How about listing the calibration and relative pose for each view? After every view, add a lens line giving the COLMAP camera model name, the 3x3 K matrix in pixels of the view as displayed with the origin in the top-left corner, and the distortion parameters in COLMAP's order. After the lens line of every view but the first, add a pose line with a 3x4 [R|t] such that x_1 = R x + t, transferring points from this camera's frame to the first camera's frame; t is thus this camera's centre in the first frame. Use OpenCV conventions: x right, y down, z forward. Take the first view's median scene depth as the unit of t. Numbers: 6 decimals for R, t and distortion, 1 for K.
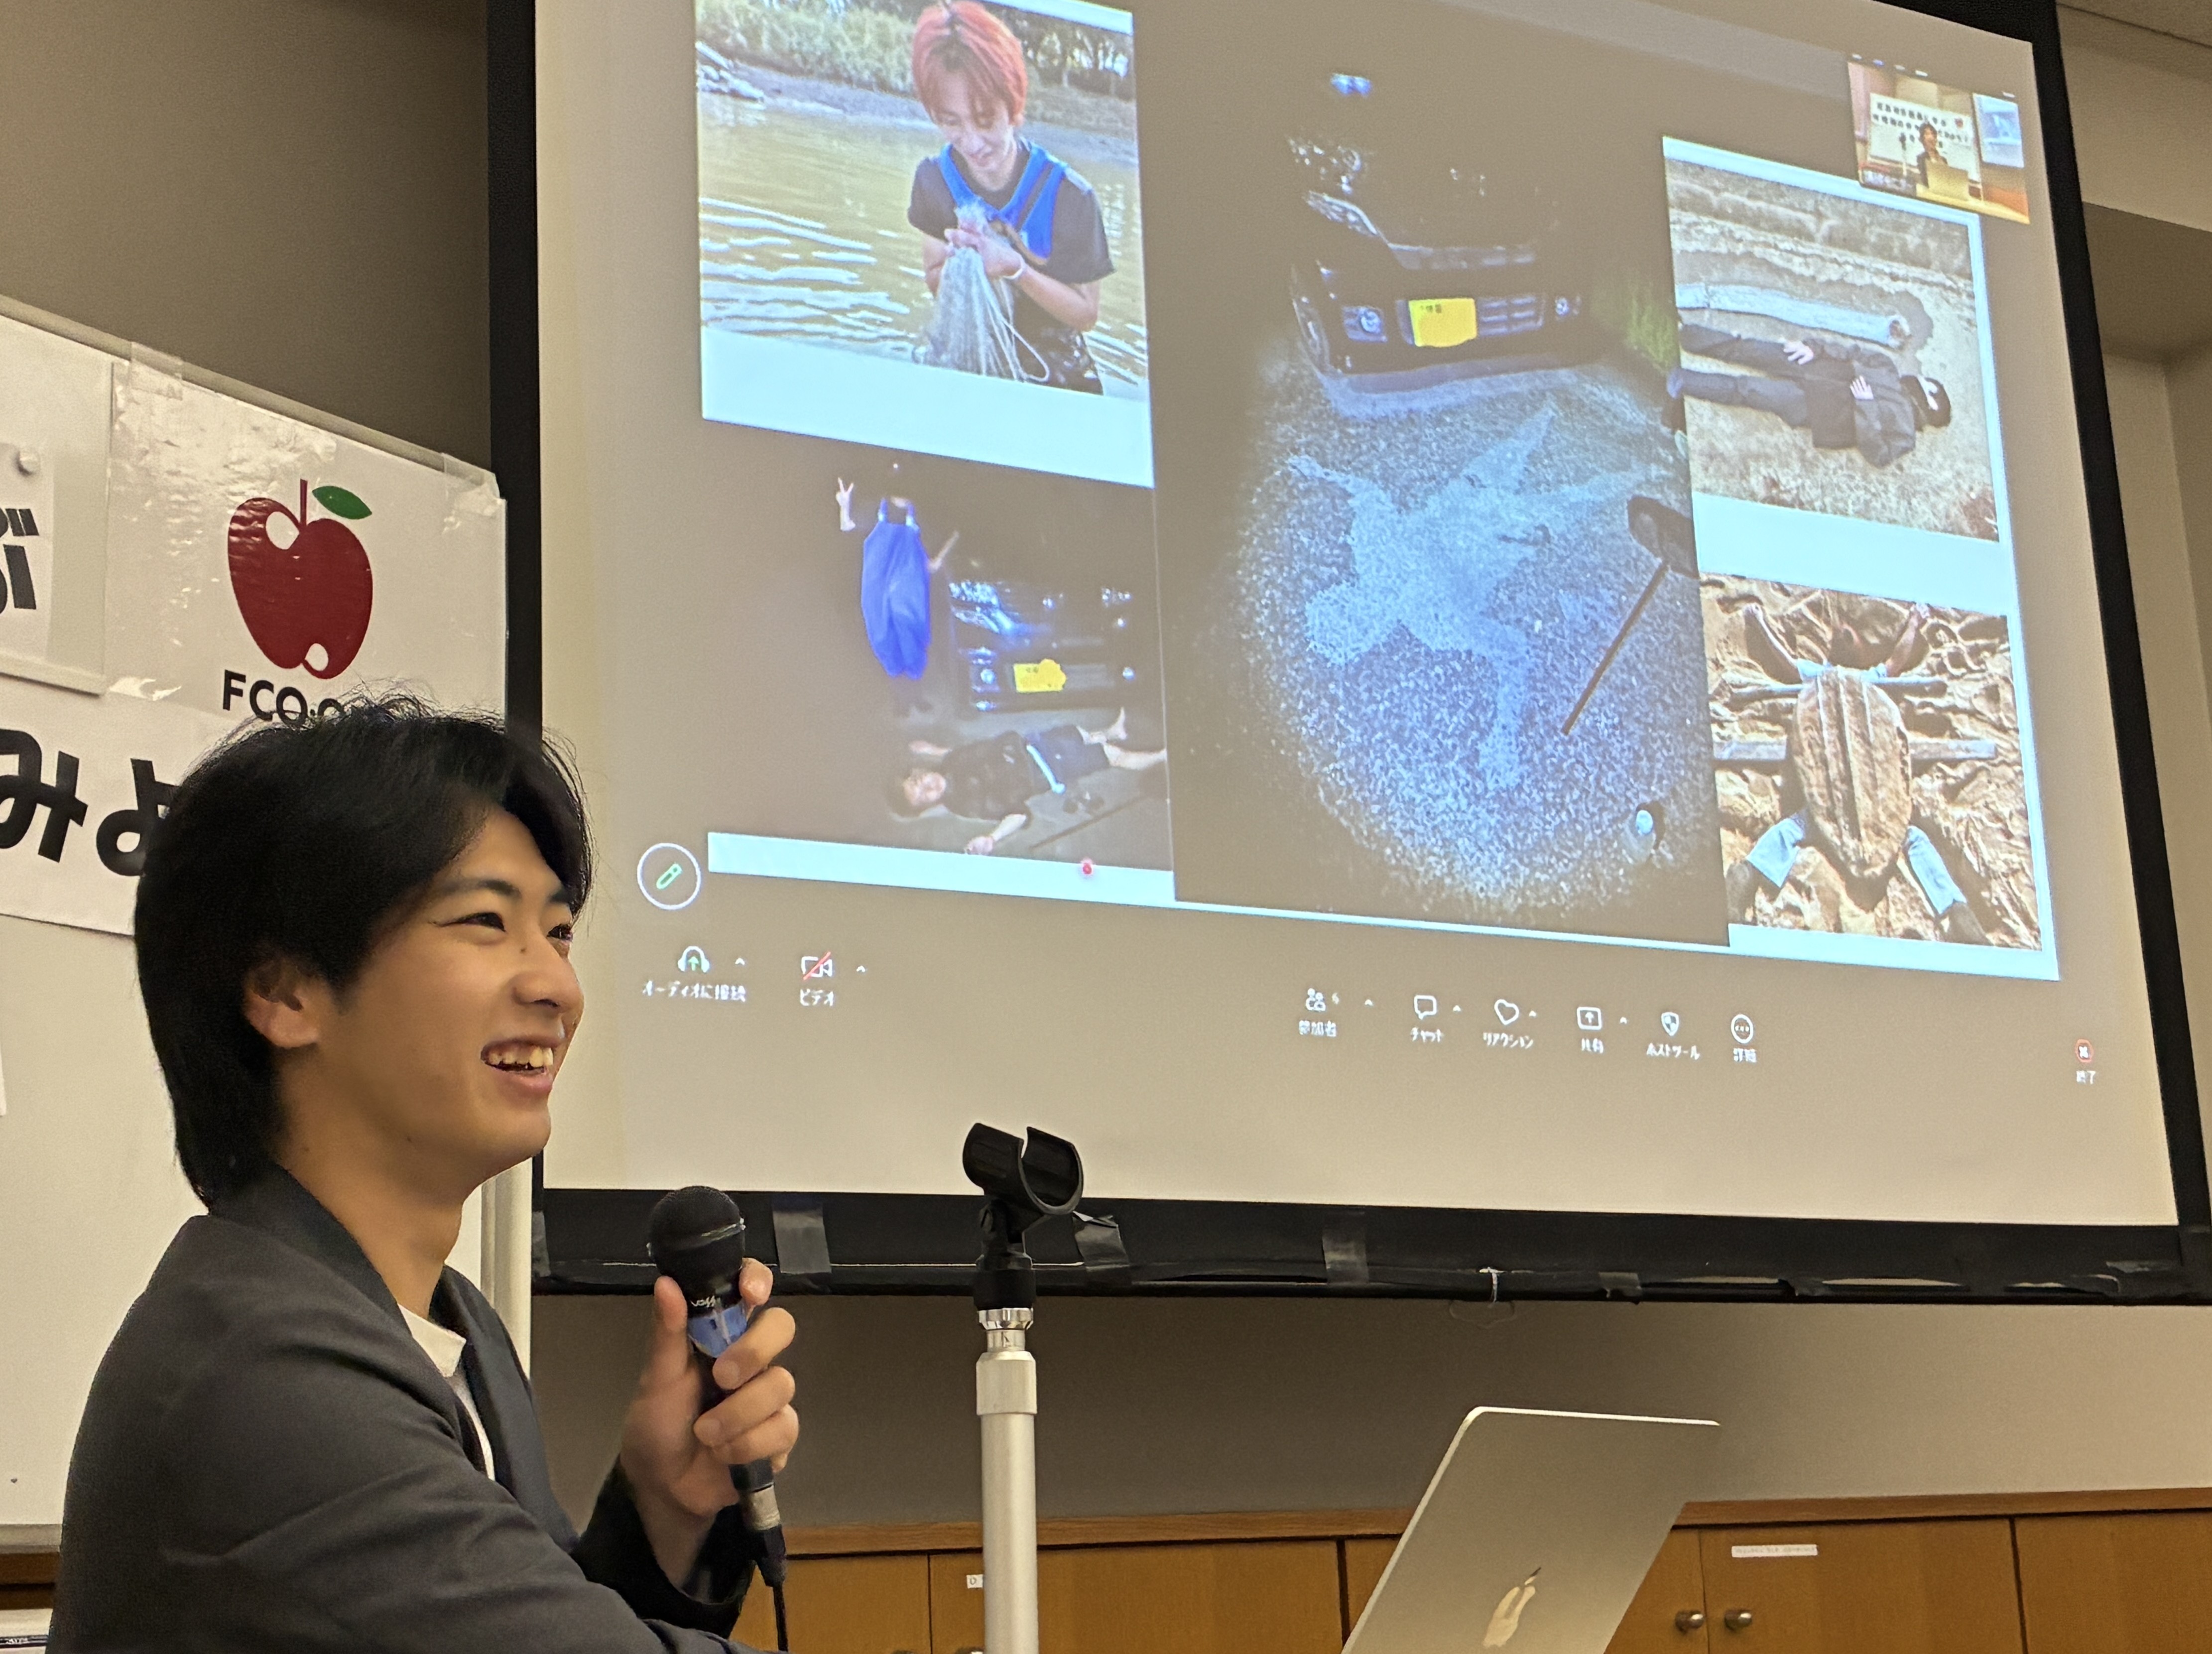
lens RADIAL K [[3363.0, 0, 1106.0], [0, 3363.0, 827.0], [0, 0, 1]] dist [0.472812, -2.351184]
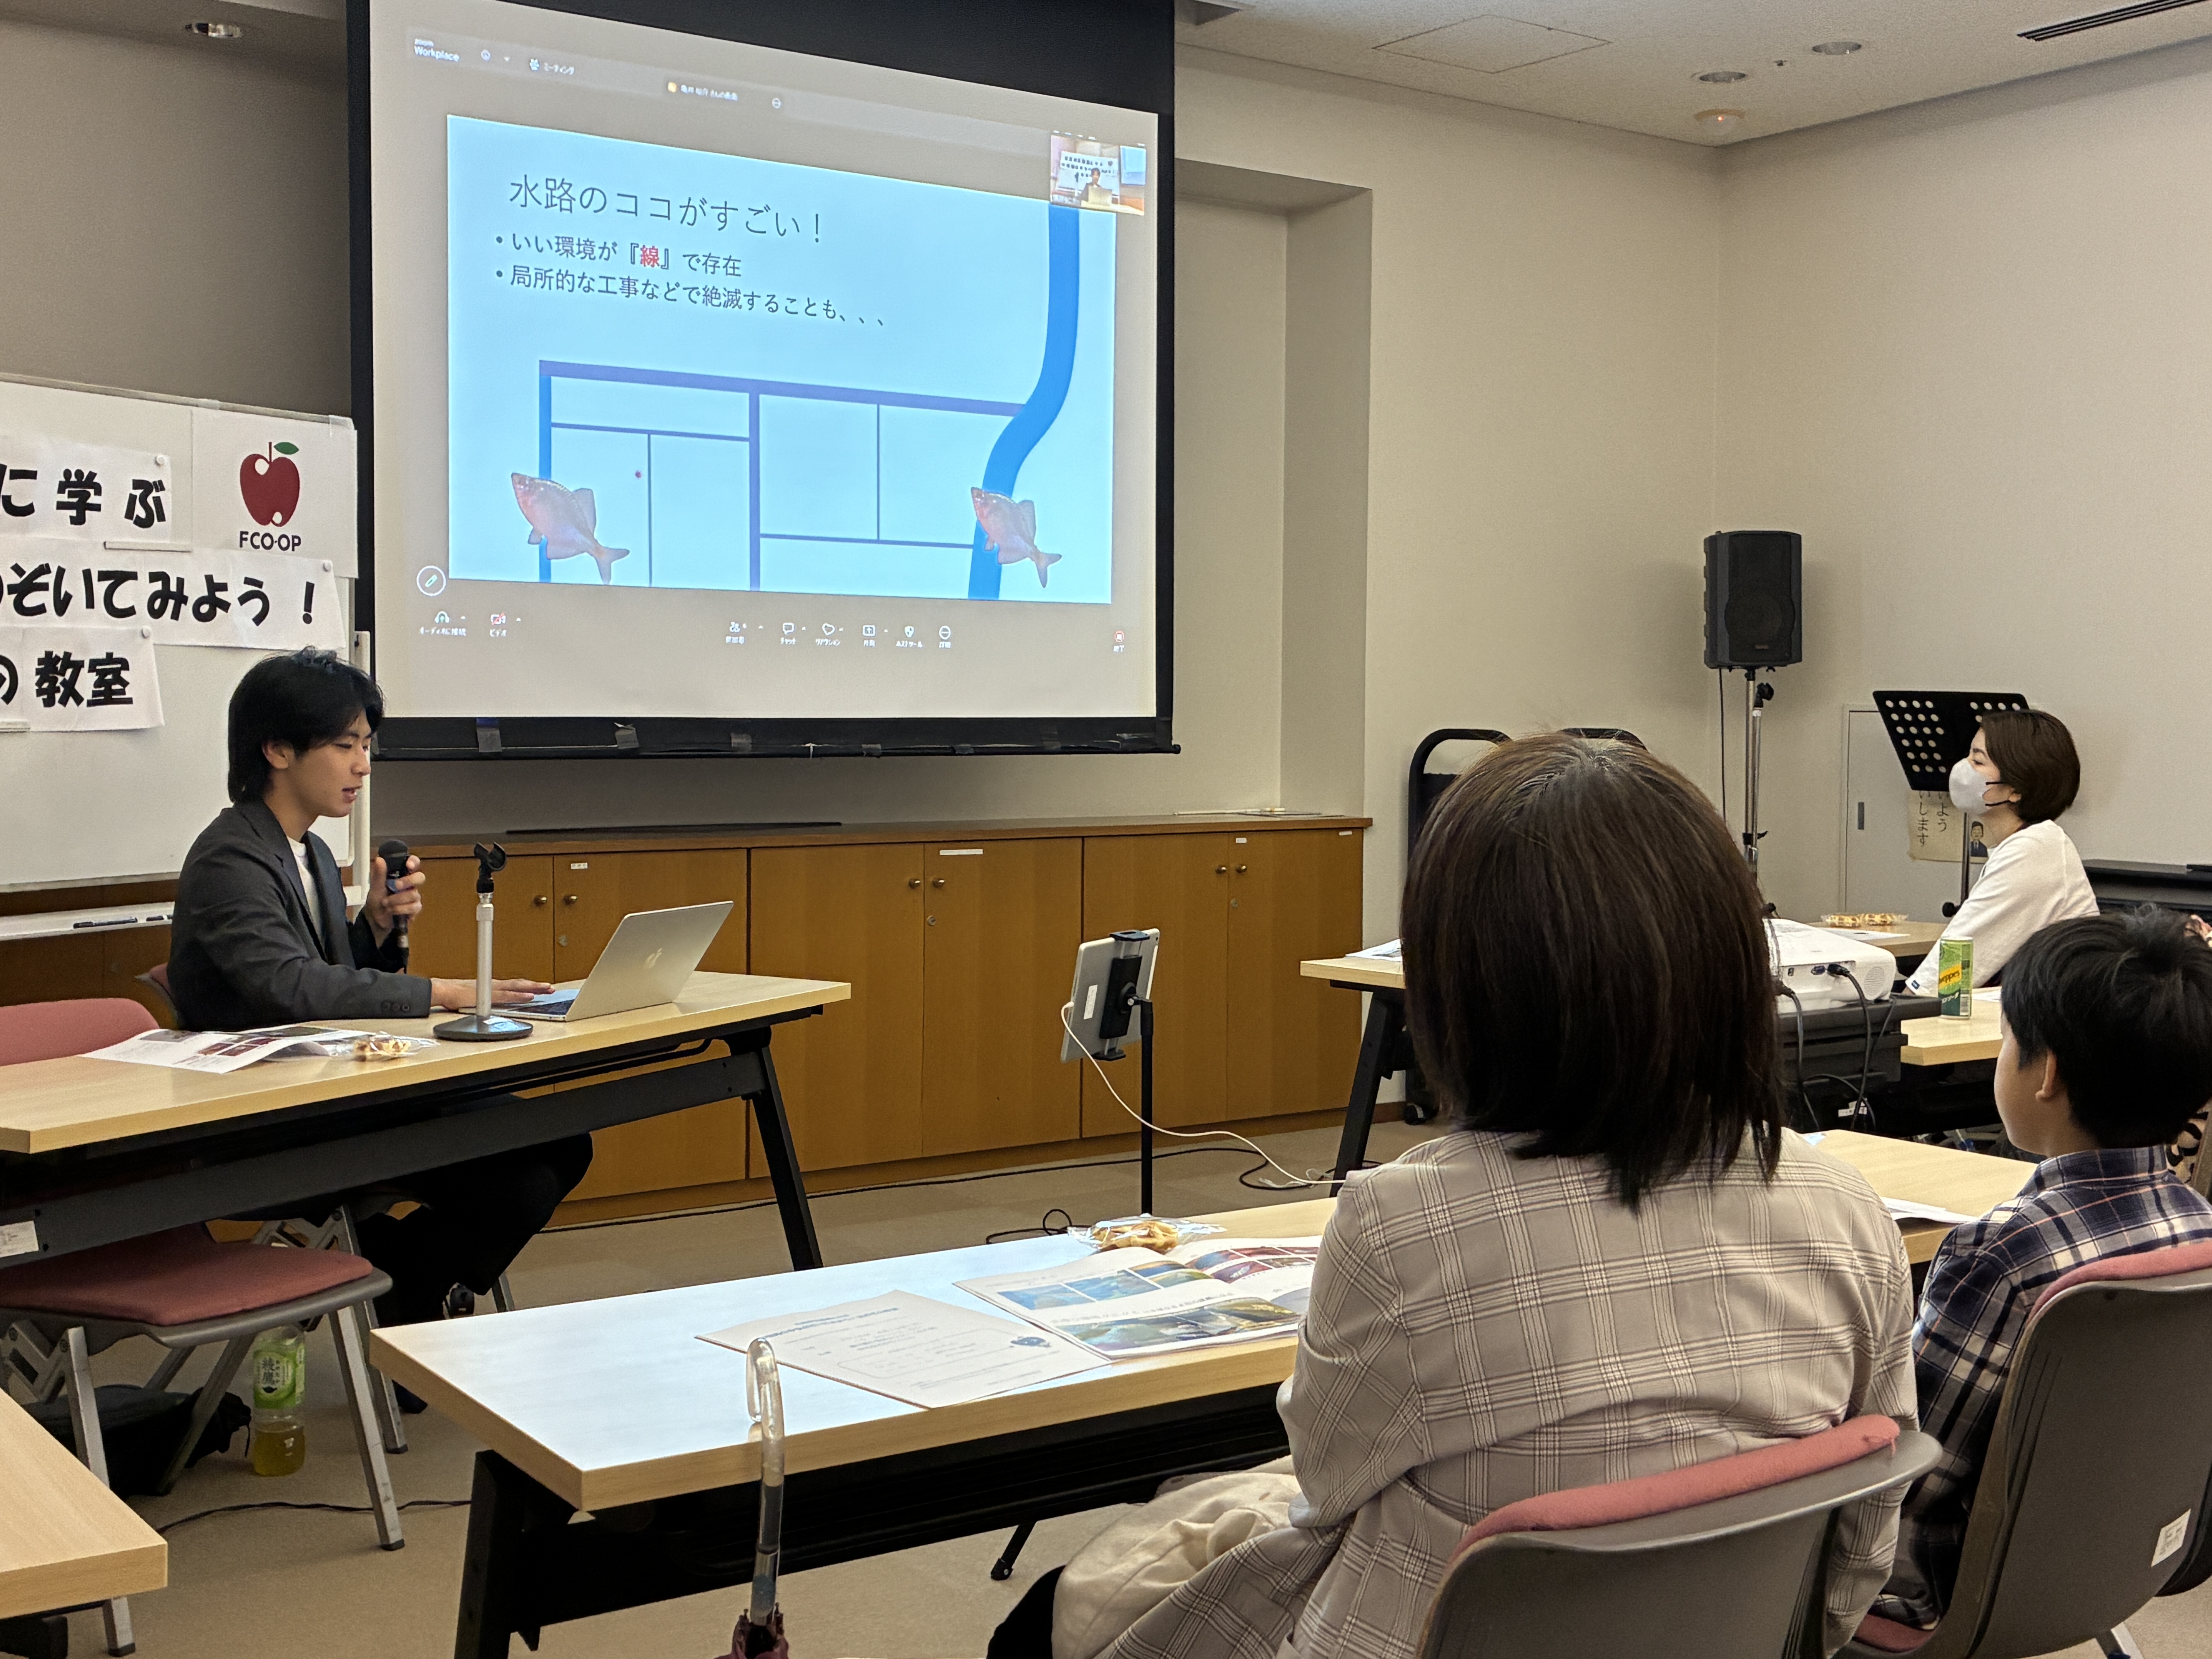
lens RADIAL K [[2755.0, 0, 1106.0], [0, 2755.0, 829.5], [0, 0, 1]] dist [0.116335, -0.002791]
pose [[0.995572, 0.049360, 0.079994, 0.169465], [-0.069300, 0.960399, 0.269872, -0.334015], [-0.063505, -0.274221, 0.959568, -0.811179]]
